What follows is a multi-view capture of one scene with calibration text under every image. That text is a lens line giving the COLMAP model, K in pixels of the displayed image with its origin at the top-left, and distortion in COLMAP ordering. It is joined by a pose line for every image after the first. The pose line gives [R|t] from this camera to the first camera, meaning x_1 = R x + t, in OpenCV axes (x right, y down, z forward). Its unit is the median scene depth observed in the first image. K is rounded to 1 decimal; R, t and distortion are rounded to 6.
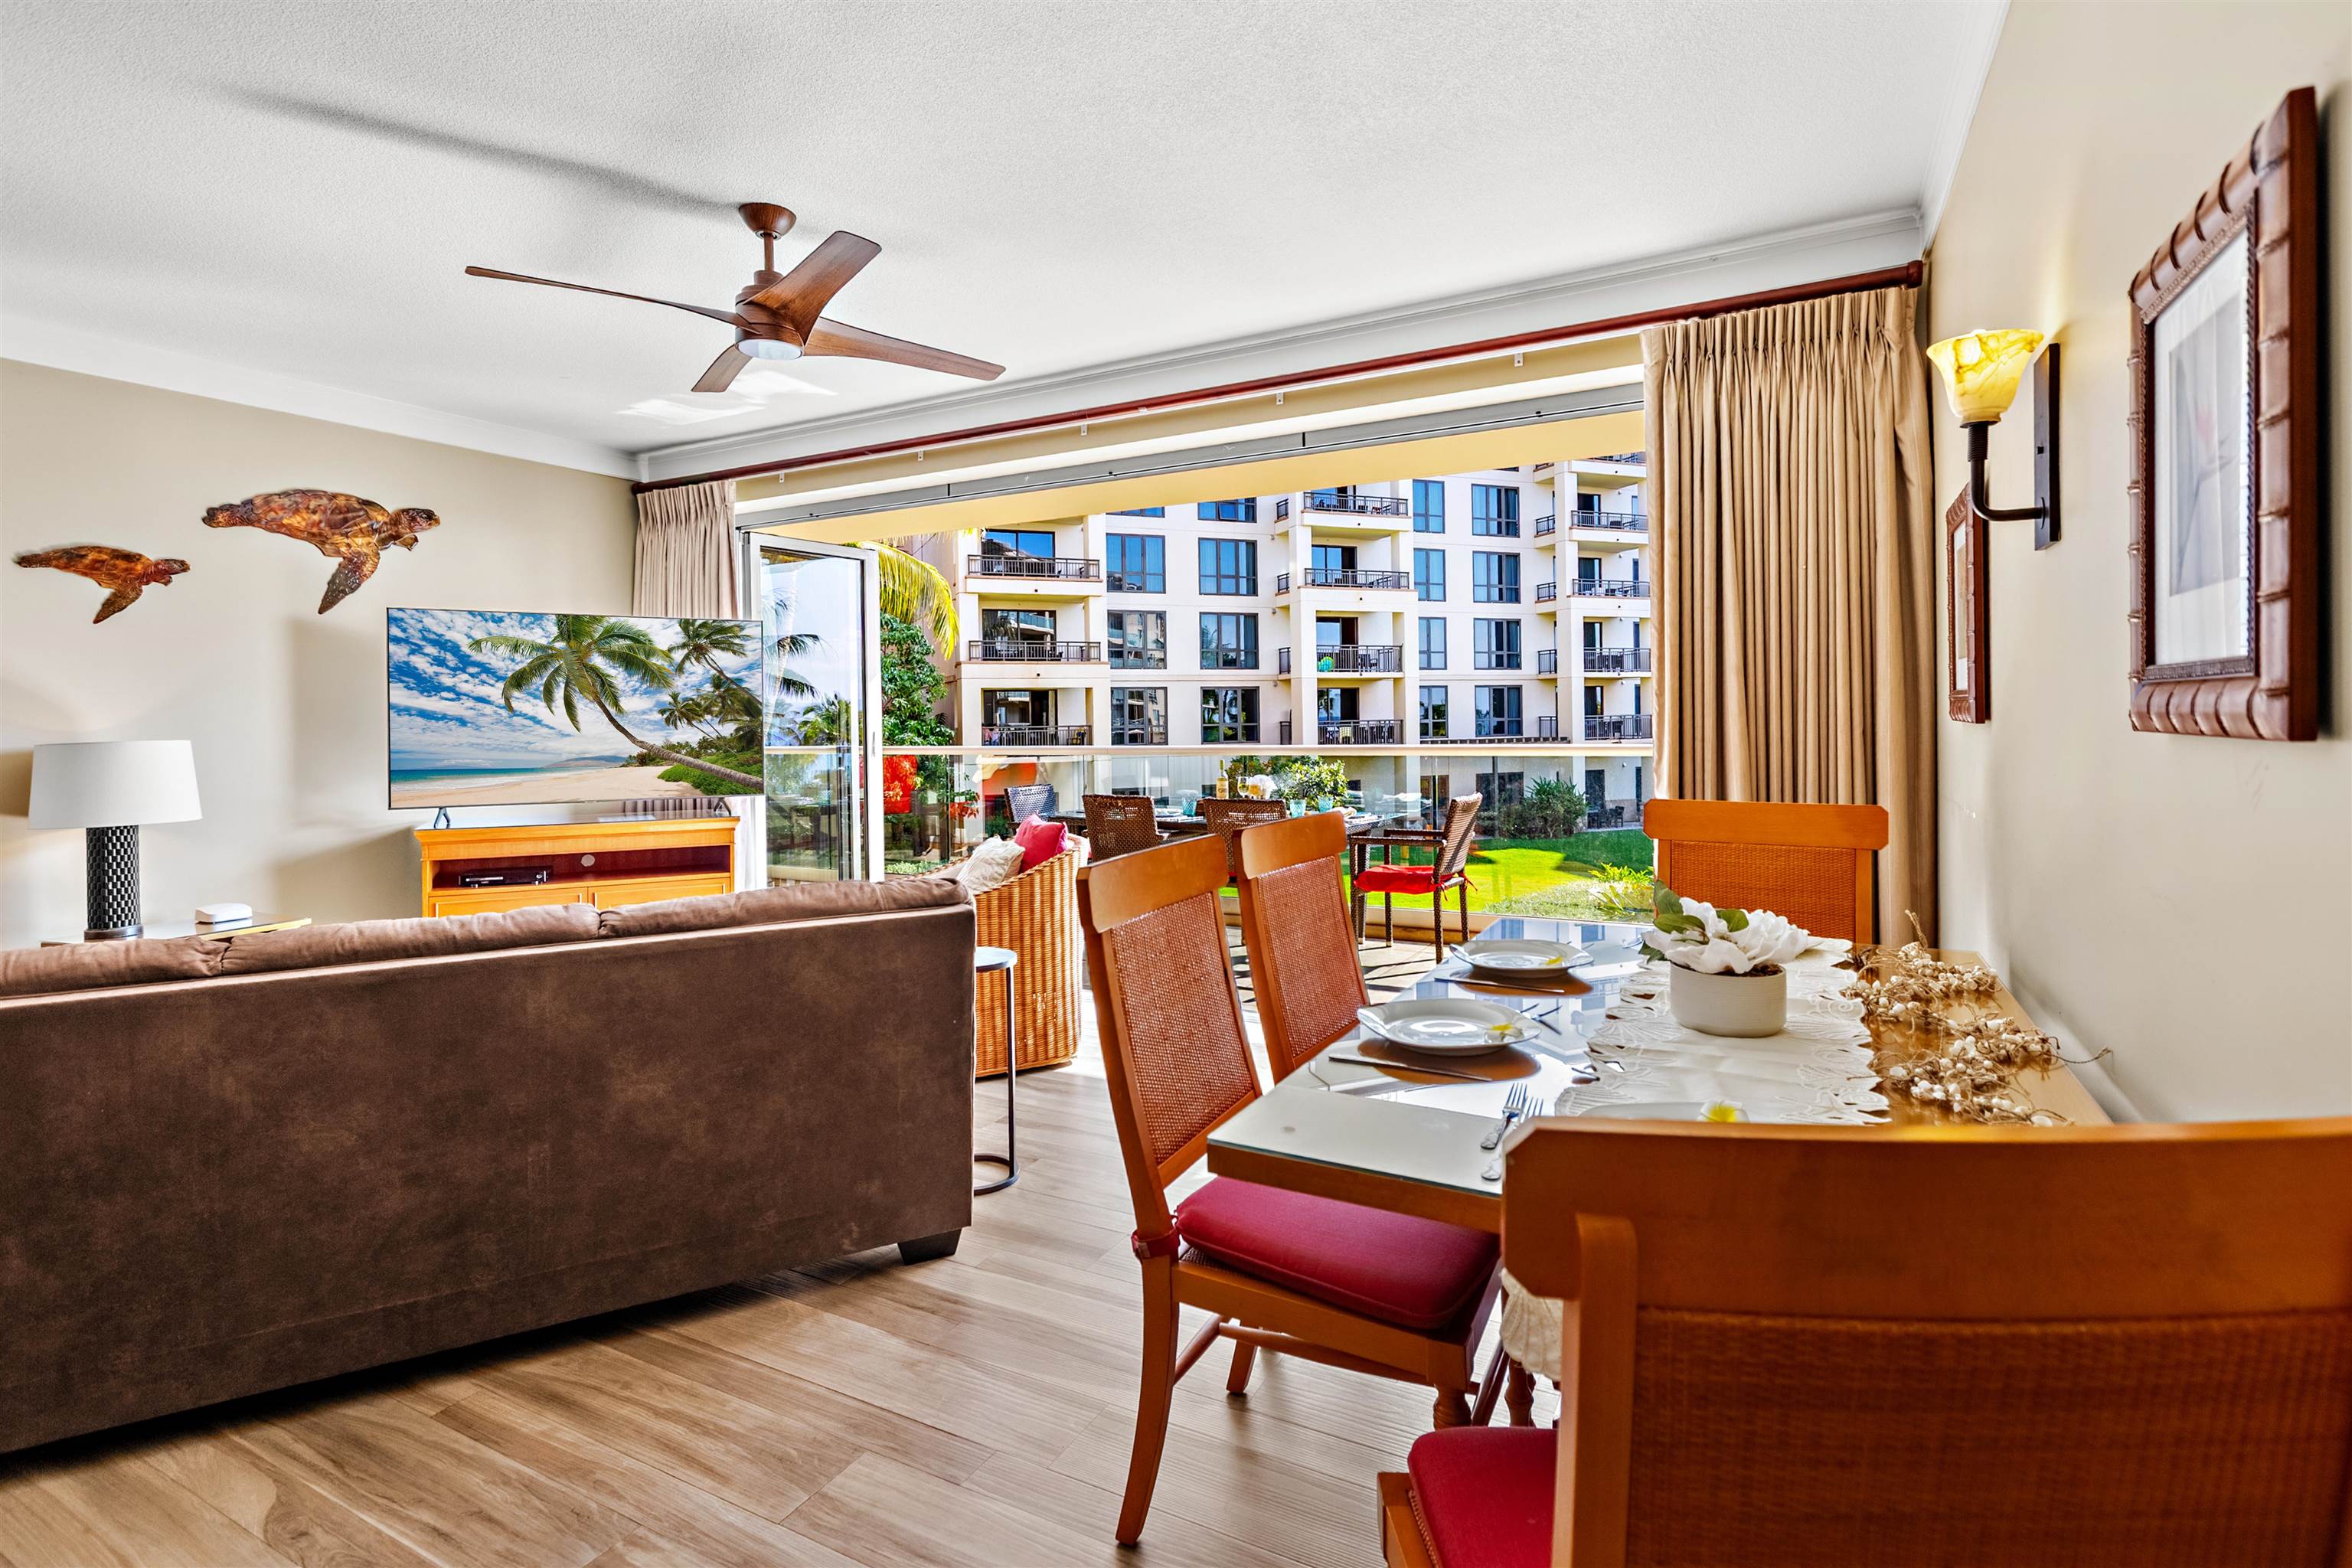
lens RADIAL K [[1130.1, 0, 1185.4], [0, 1130.1, 714.2], [0, 0, 1]] dist [0.001066, -0.001060]
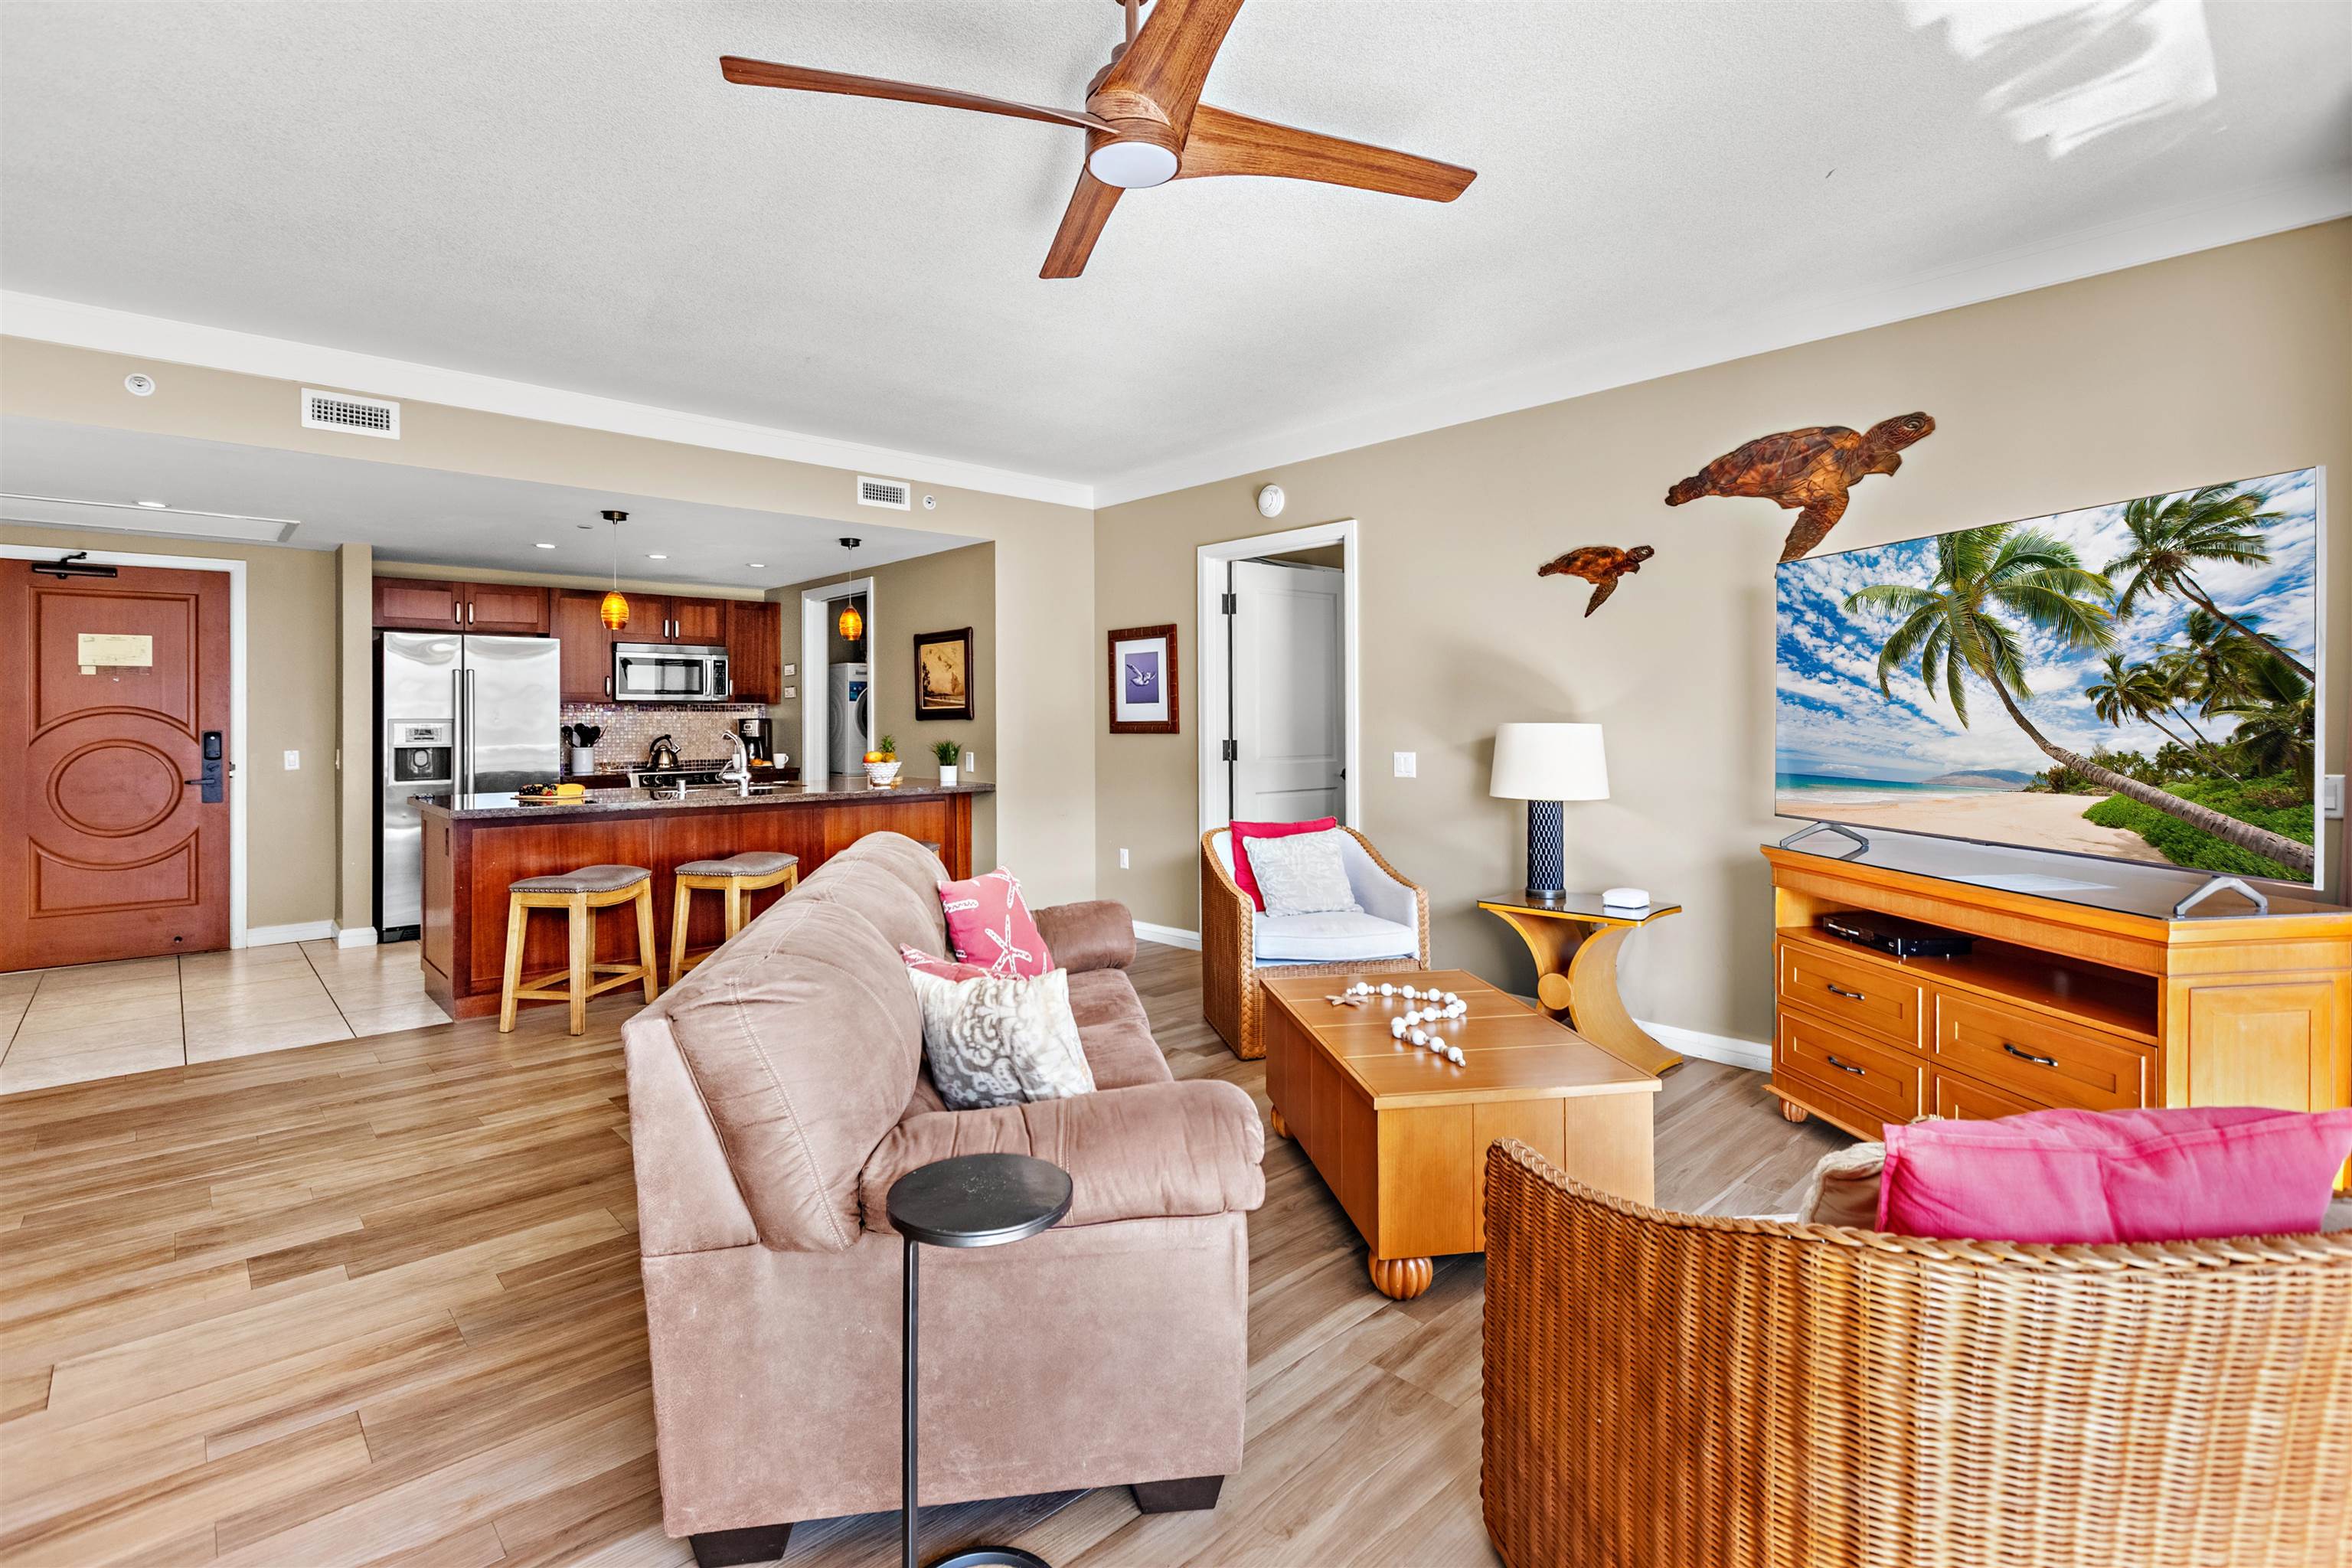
lens RADIAL K [[1076.5, 0, 1184.6], [0, 1076.5, 719.5], [0, 0, 1]] dist [0.008755, -0.003860]
pose [[-0.322296, 0.023124, -0.946357, 0.142006], [0.009771, 0.999730, 0.021100, -0.005432], [0.946589, -0.002447, -0.322435, 0.785404]]
